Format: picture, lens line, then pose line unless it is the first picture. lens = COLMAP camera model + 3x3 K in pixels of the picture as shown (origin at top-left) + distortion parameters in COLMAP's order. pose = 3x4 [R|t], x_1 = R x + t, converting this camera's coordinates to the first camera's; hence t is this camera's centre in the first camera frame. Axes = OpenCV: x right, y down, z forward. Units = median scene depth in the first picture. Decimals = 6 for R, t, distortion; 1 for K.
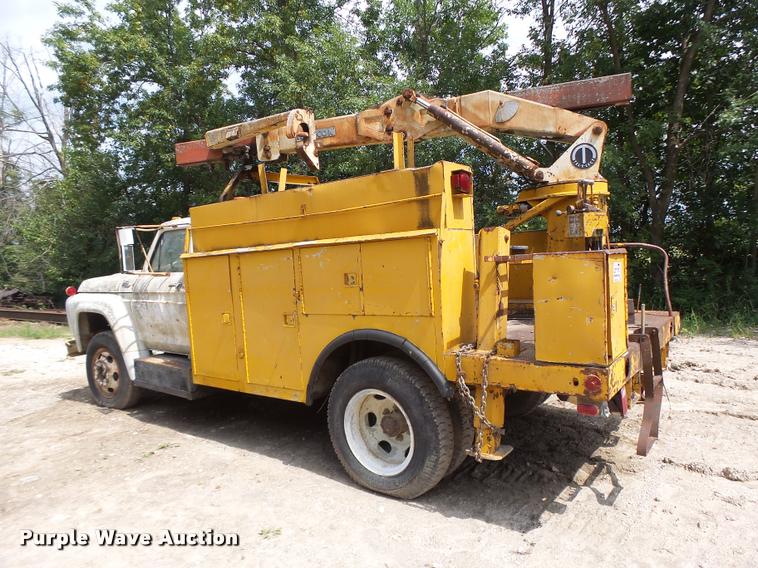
lens RADIAL K [[525.6, 0, 379.0], [0, 525.6, 284.0], [0, 0, 1]] dist [0.002320, 0.005938]
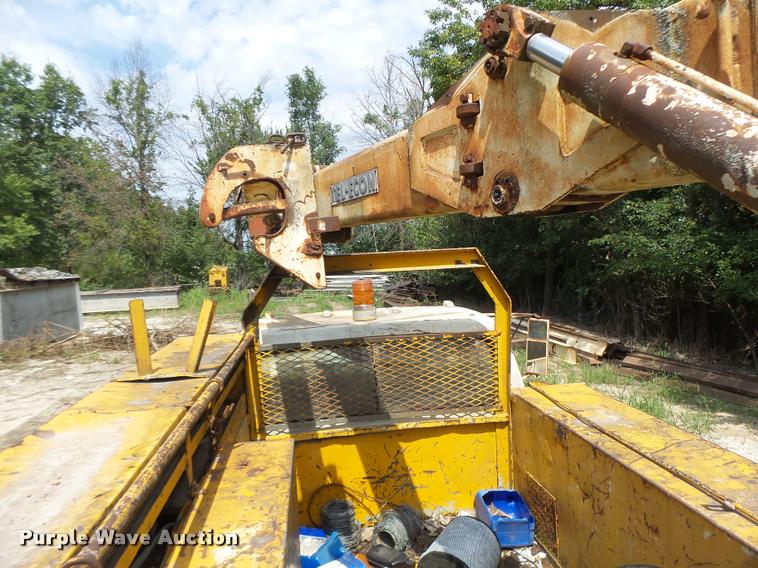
lens RADIAL K [[522.0, 0, 380.2], [0, 522.0, 286.1], [0, 0, 1]] dist [-0.016738, 0.016371]
pose [[0.718363, 0.072801, -0.691849, 0.196513], [-0.038744, 0.997152, 0.064698, -0.266046], [0.694589, -0.019672, 0.719138, 0.815511]]
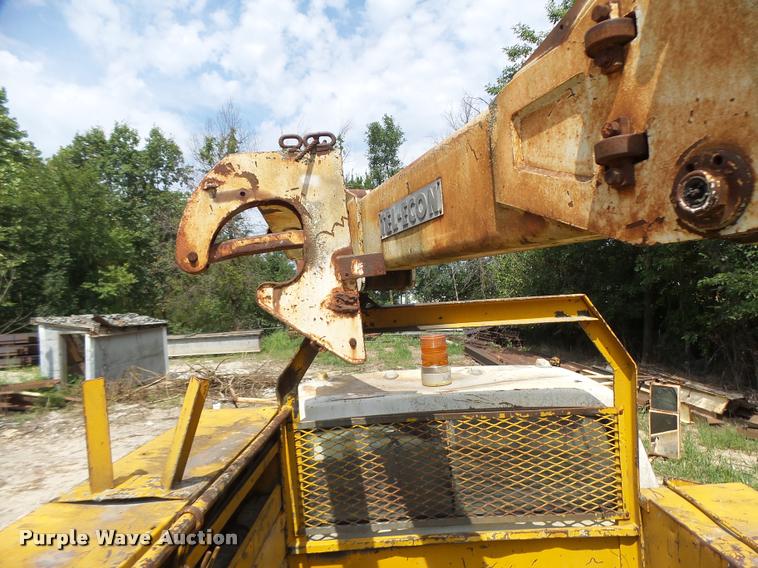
lens RADIAL K [[522.0, 0, 380.2], [0, 522.0, 286.1], [0, 0, 1]] dist [-0.016738, 0.016371]
pose [[0.603871, 0.007172, -0.797050, 0.099156], [-0.028009, 0.999533, -0.012227, -0.272698], [0.796590, 0.029708, 0.603789, 0.925359]]
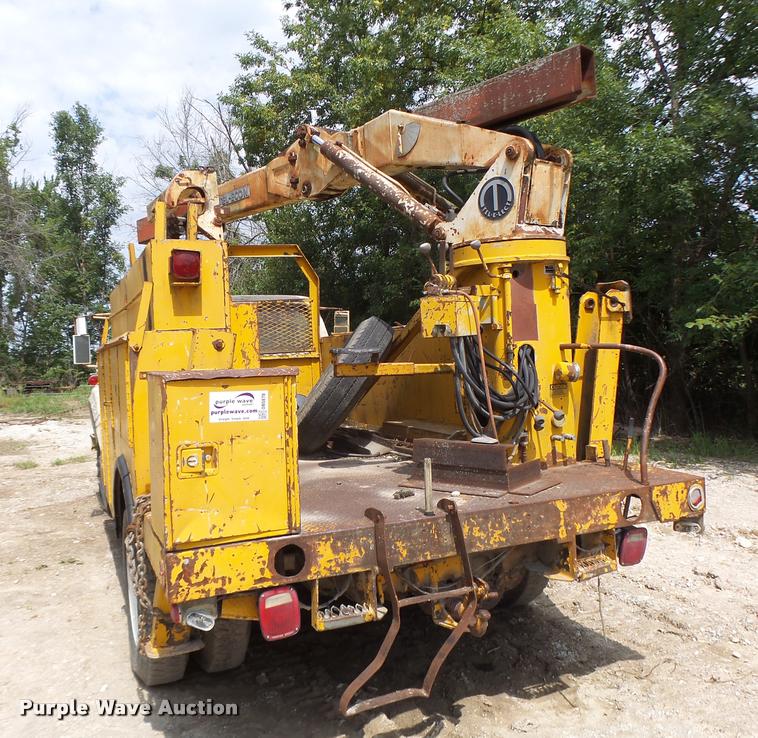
lens RADIAL K [[710.4, 0, 312.1], [0, 710.4, 350.8], [0, 0, 1]] dist [-0.004667, -0.000358]
pose [[0.844005, 0.018692, -0.536010, 0.615196], [-0.030335, 0.999456, -0.012913, -0.050217], [0.535477, 0.027158, 0.844113, 0.198173]]
